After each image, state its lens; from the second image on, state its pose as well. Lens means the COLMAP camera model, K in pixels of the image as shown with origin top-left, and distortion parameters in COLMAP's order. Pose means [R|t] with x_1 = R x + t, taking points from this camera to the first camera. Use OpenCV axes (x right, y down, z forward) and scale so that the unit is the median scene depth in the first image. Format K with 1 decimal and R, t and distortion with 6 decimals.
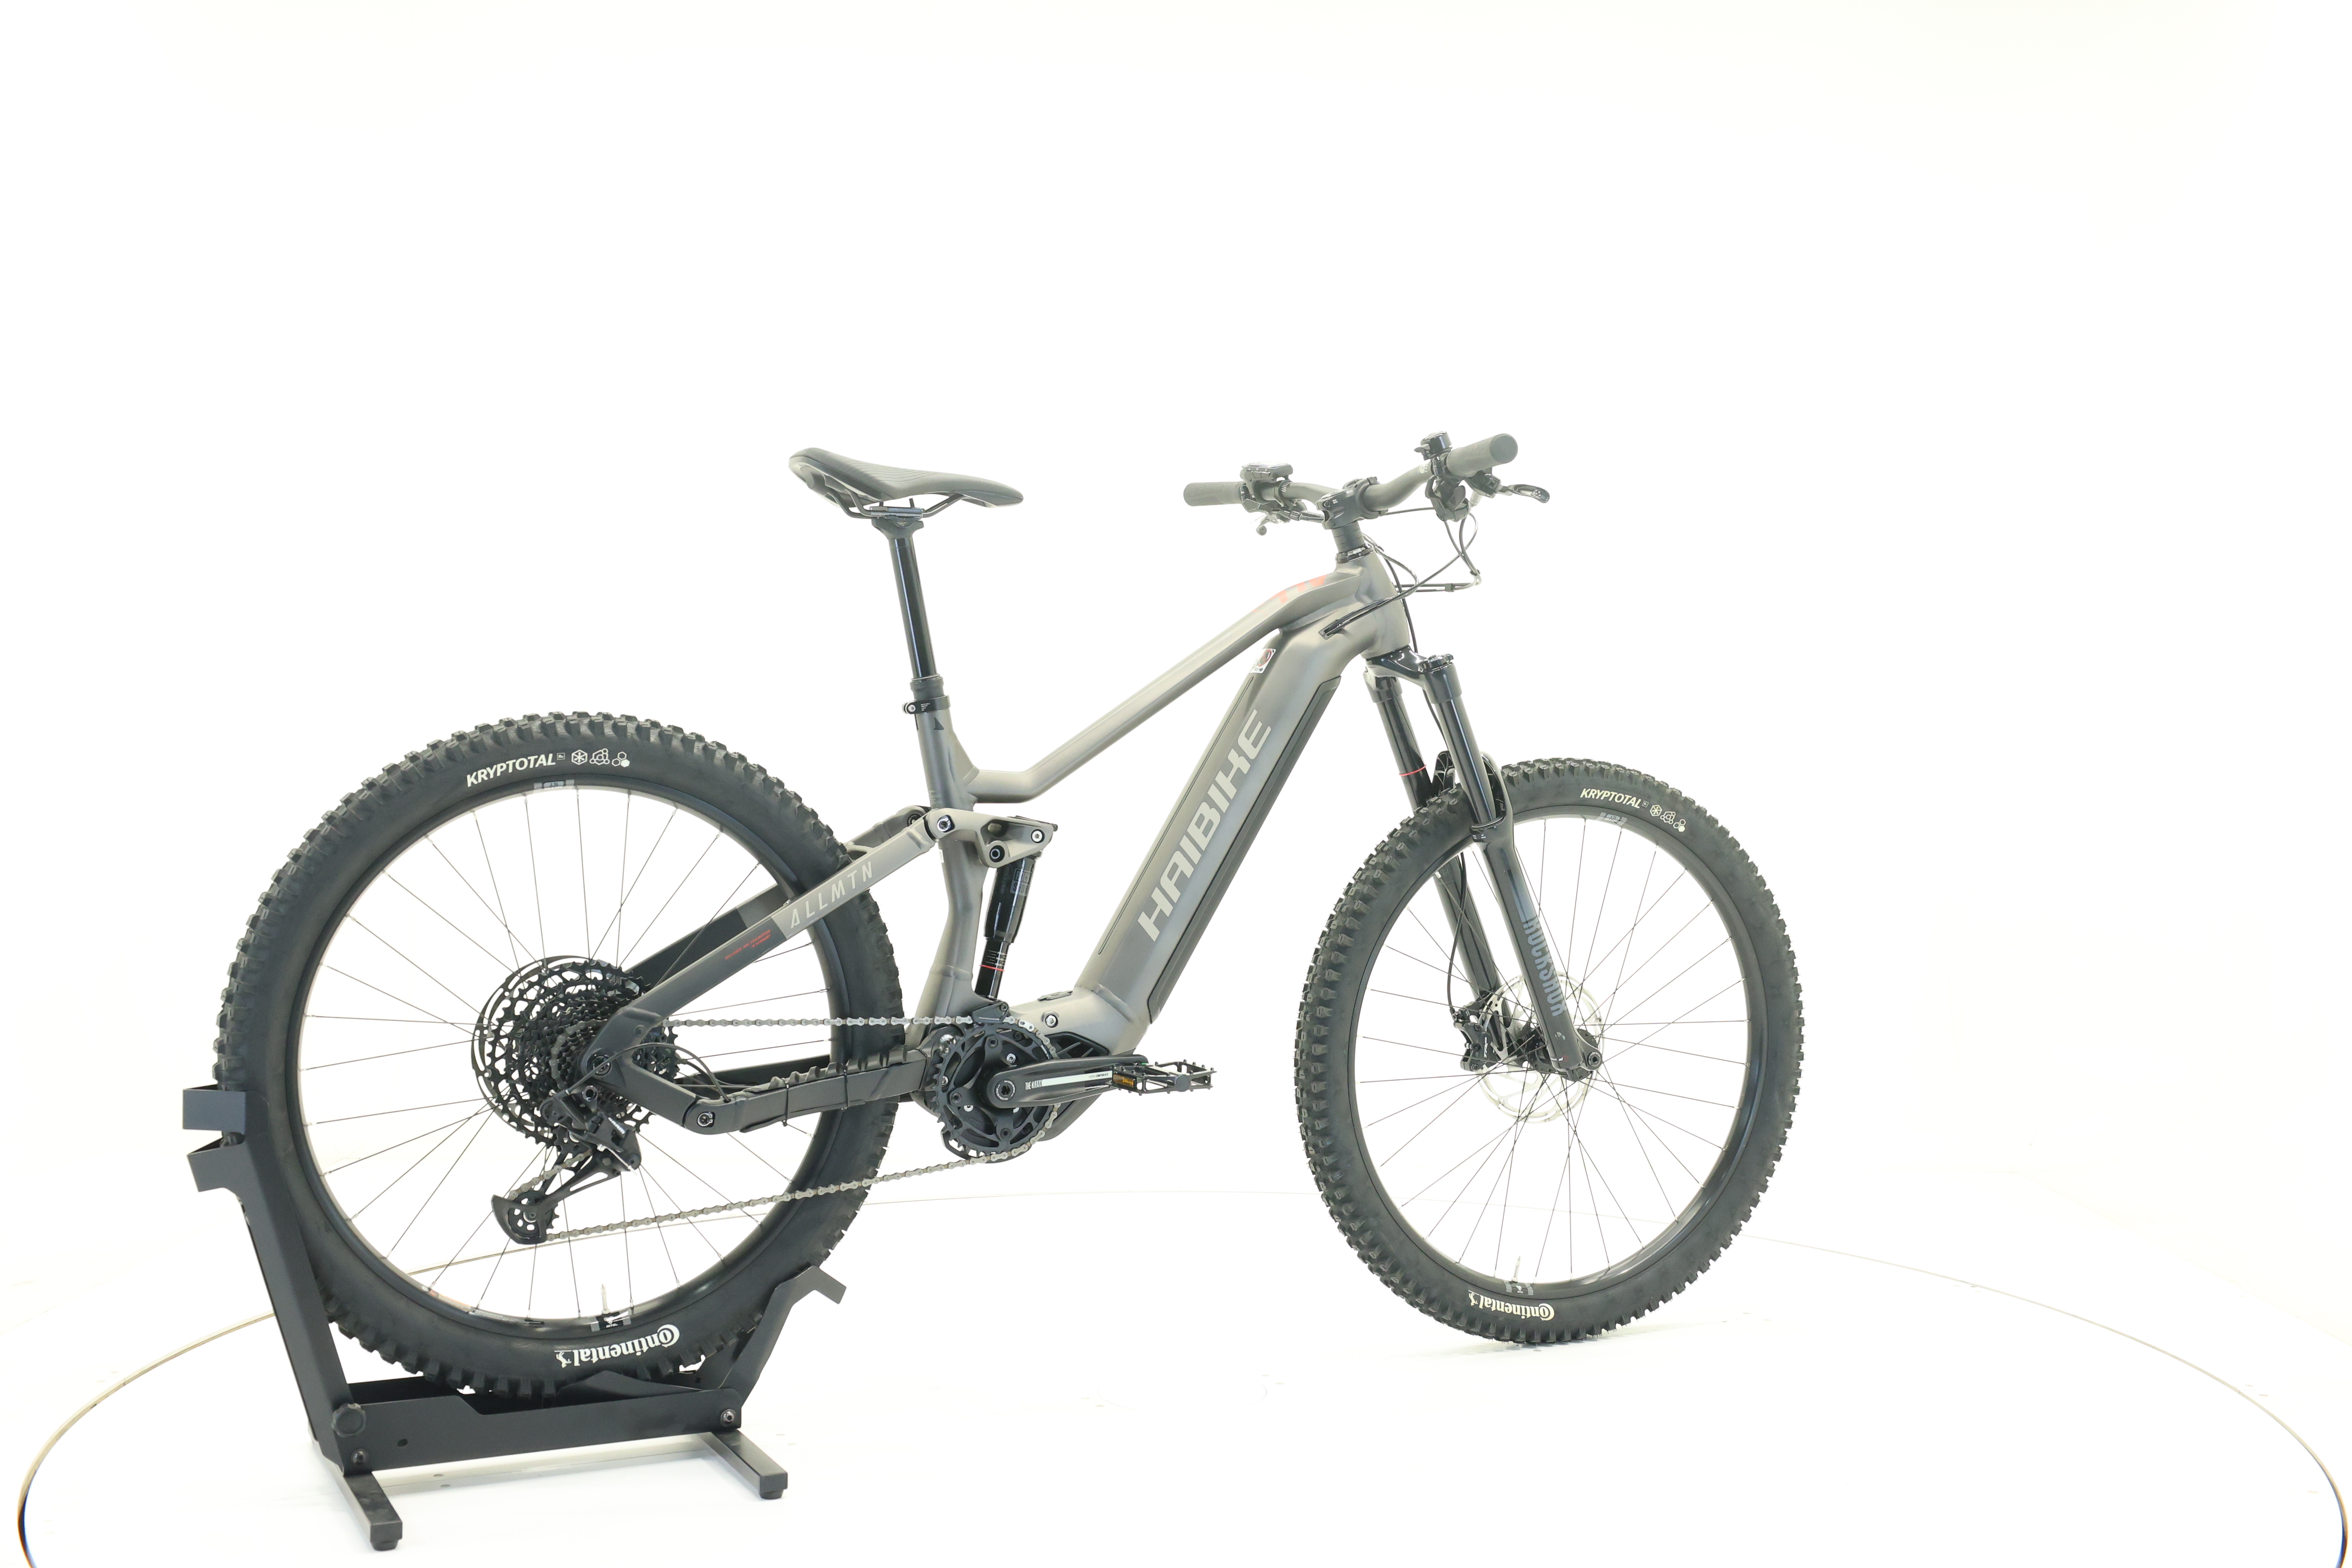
lens RADIAL K [[2543.5, 0, 1176.0], [0, 2543.5, 784.0], [0, 0, 1]] dist [0.003236, 0.006683]
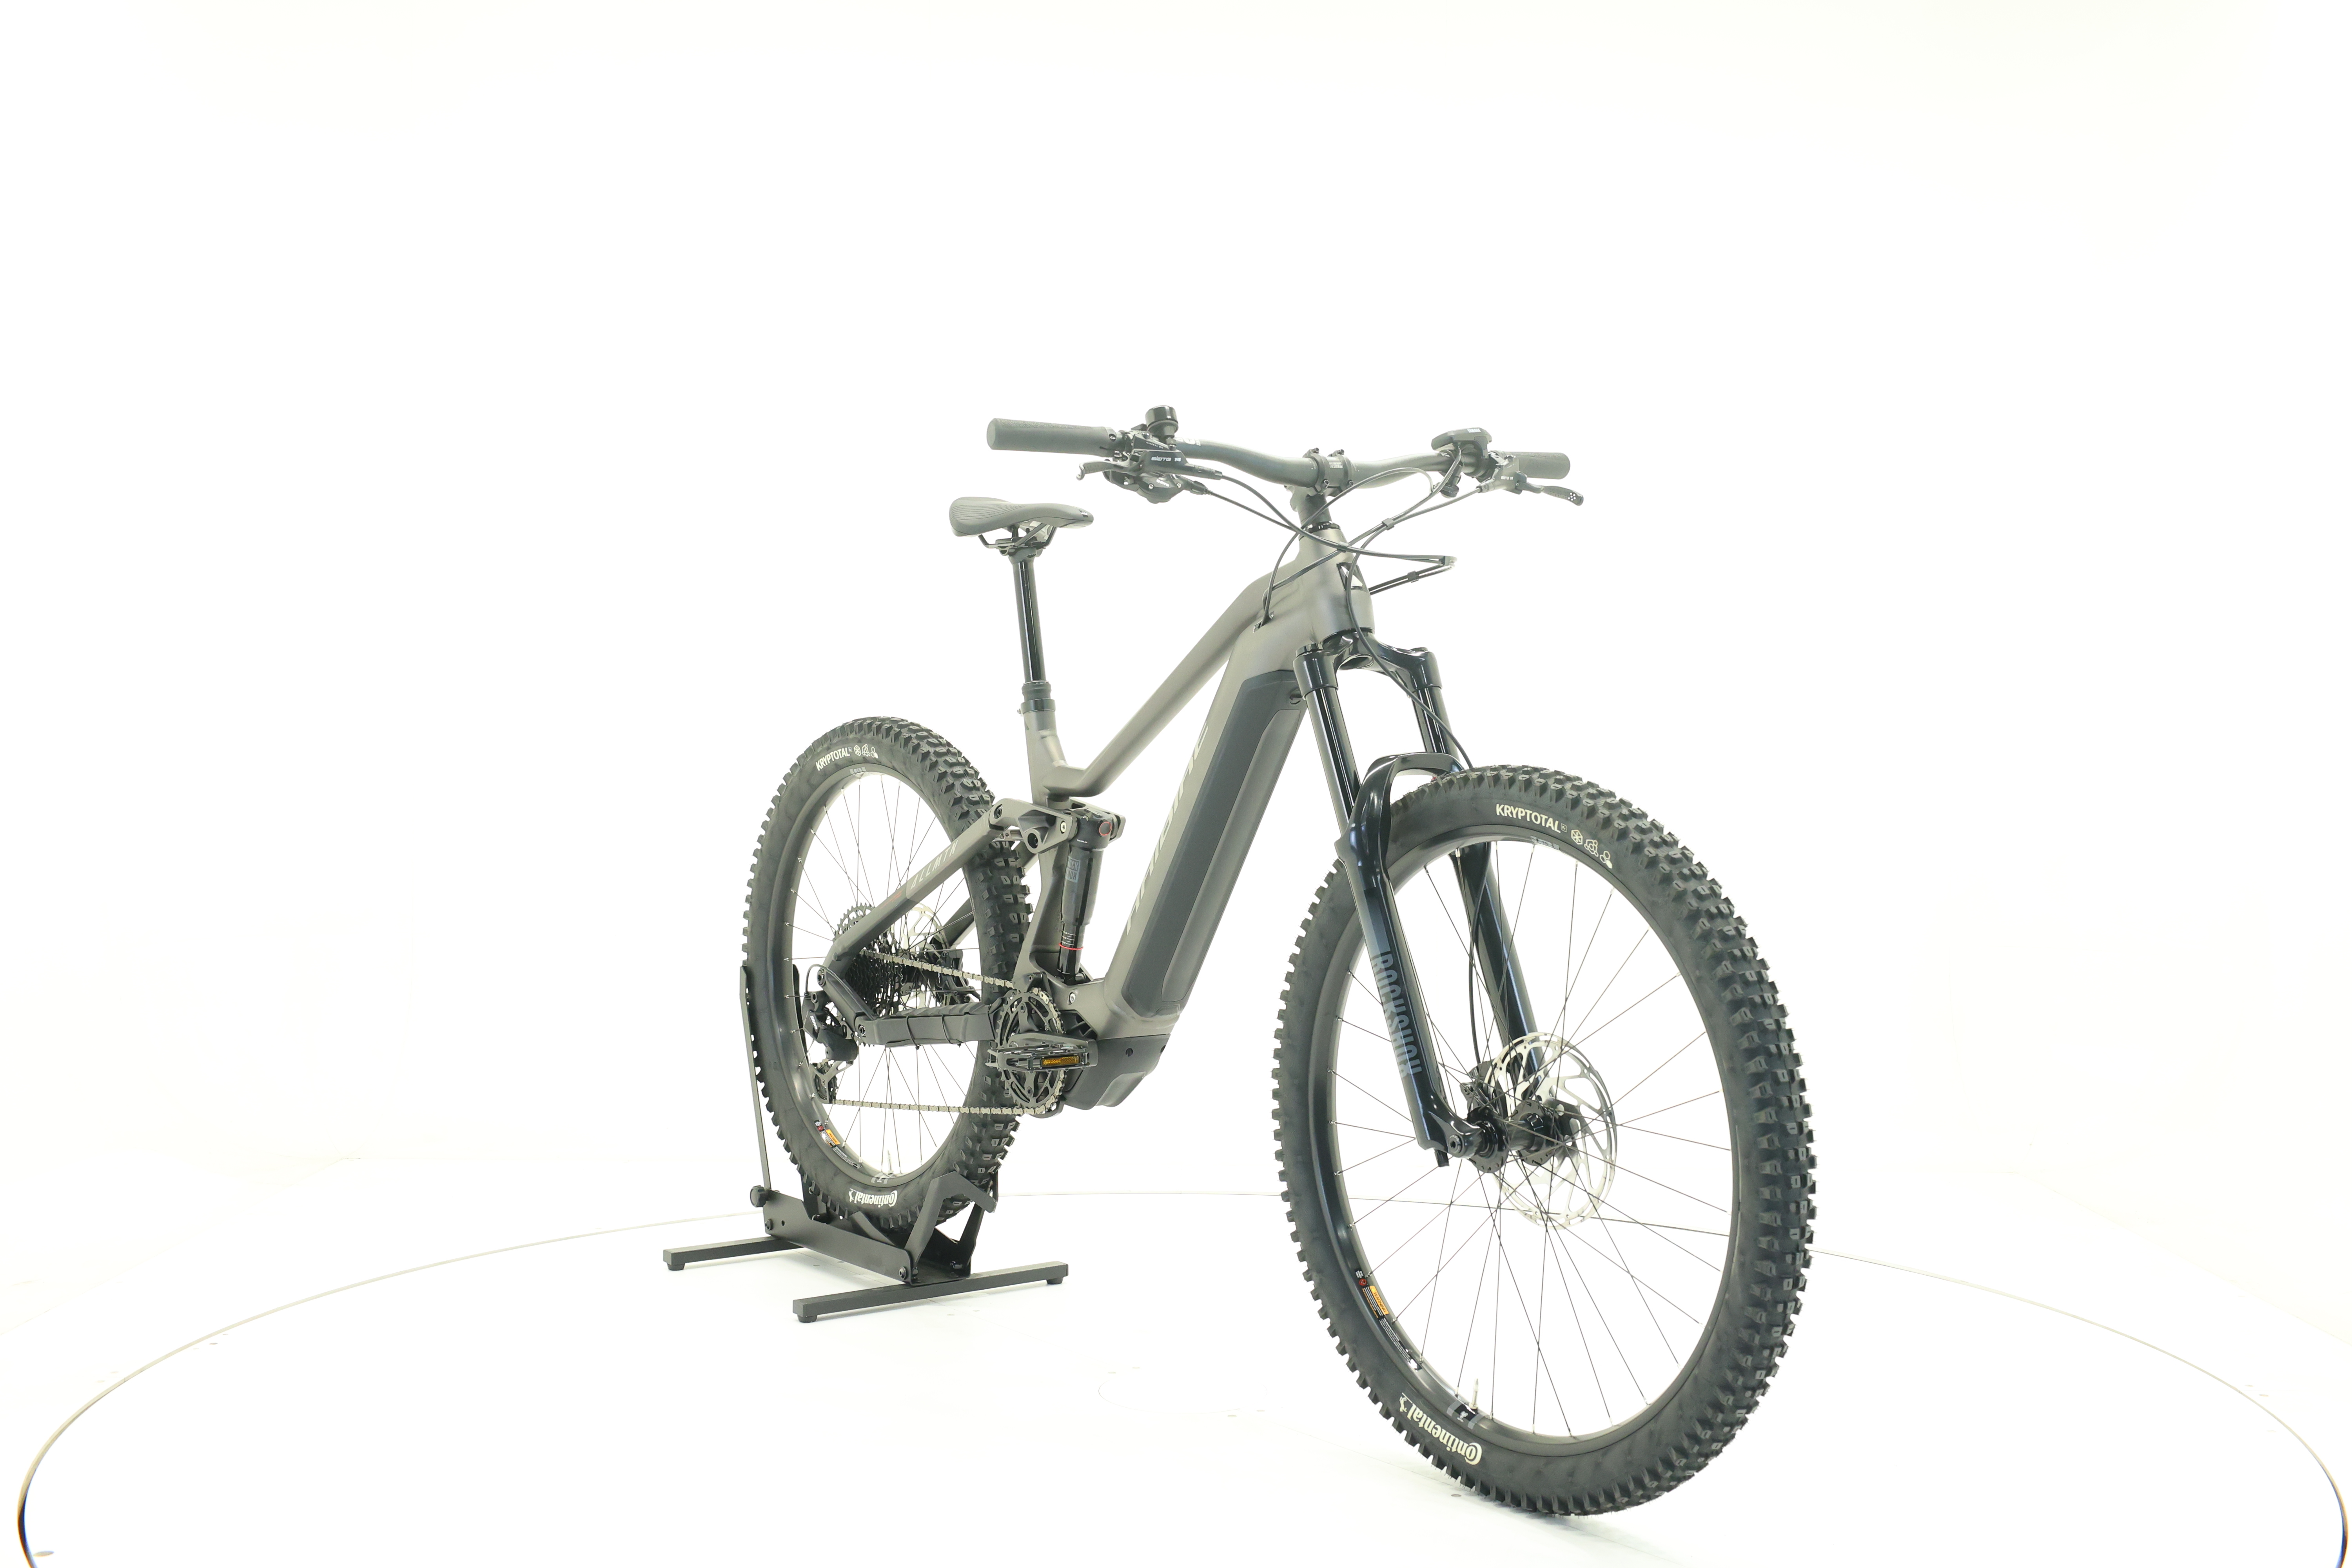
lens RADIAL K [[2543.5, 0, 1176.0], [0, 2543.5, 784.0], [0, 0, 1]] dist [0.003236, 0.006683]
pose [[0.181752, 0.016635, -0.983204, 0.937464], [-0.034898, 0.999336, 0.010456, -0.009252], [0.982725, 0.032412, 0.182211, 0.772366]]
